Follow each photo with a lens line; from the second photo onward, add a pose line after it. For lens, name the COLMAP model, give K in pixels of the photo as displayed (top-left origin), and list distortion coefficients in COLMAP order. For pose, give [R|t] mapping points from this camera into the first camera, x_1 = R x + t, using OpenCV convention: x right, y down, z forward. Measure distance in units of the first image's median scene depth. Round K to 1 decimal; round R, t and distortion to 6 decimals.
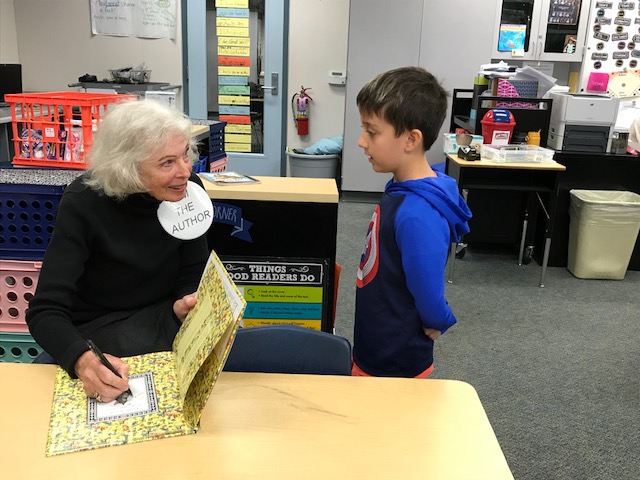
lens RADIAL K [[628.7, 0, 317.2], [0, 628.7, 239.4], [0, 0, 1]] dist [0.008722, 0.004389]
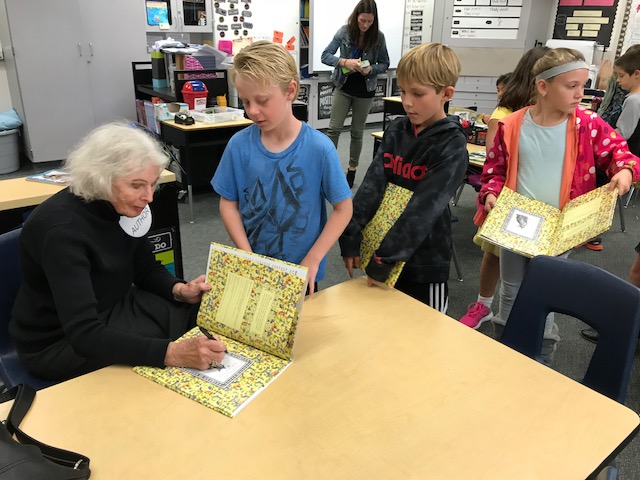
lens RADIAL K [[533.2, 0, 318.5], [0, 533.2, 237.0], [0, 0, 1]] dist [0.010677, -0.013242]
pose [[0.769569, -0.251285, 0.587042, -0.159855], [0.177853, 0.967287, 0.180898, -0.036991], [-0.613295, -0.034806, 0.789086, -0.007361]]
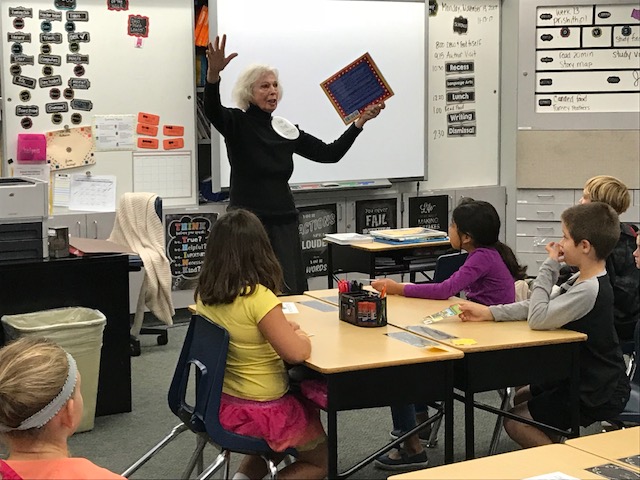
lens RADIAL K [[1263.1, 0, 312.6], [0, 1263.1, 238.6], [0, 0, 1]] dist [0.228404, -1.198586]
pose [[0.835518, -0.109398, 0.538462, -0.041566], [0.185074, 0.978747, -0.088326, 0.017516], [-0.517356, 0.173454, 0.838008, -0.269140]]
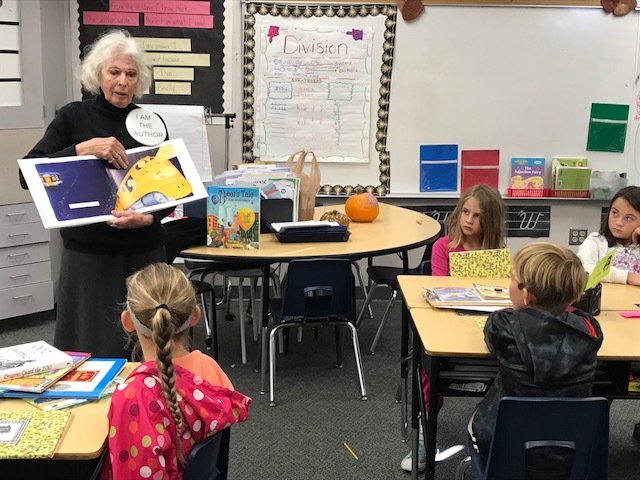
lens RADIAL K [[852.5, 0, 323.6], [0, 852.5, 235.7], [0, 0, 1]] dist [0.226323, -0.863546]
pose [[-0.073936, -0.216765, 0.973420, 0.333113], [0.254699, 0.939616, 0.228583, -0.196470], [-0.964190, 0.264829, -0.014261, 0.575006]]
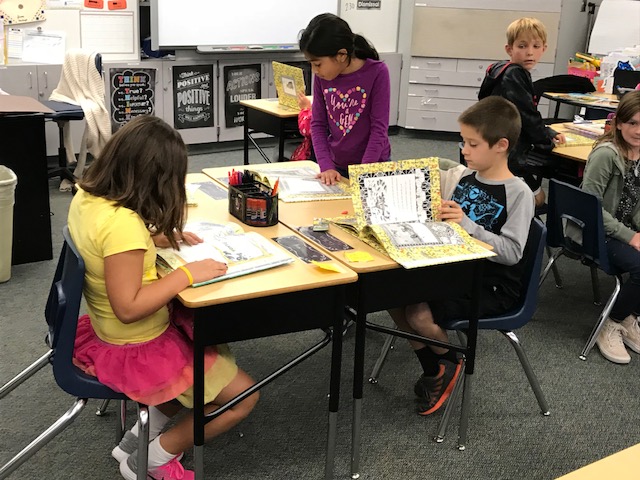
lens RADIAL K [[819.1, 0, 306.8], [0, 819.1, 239.8], [0, 0, 1]] dist [0.095843, -0.300054]
pose [[0.812584, -0.189500, 0.551177, 0.170752], [0.148940, 0.981784, 0.117969, -0.036187], [-0.563492, -0.013767, 0.826007, -0.018986]]
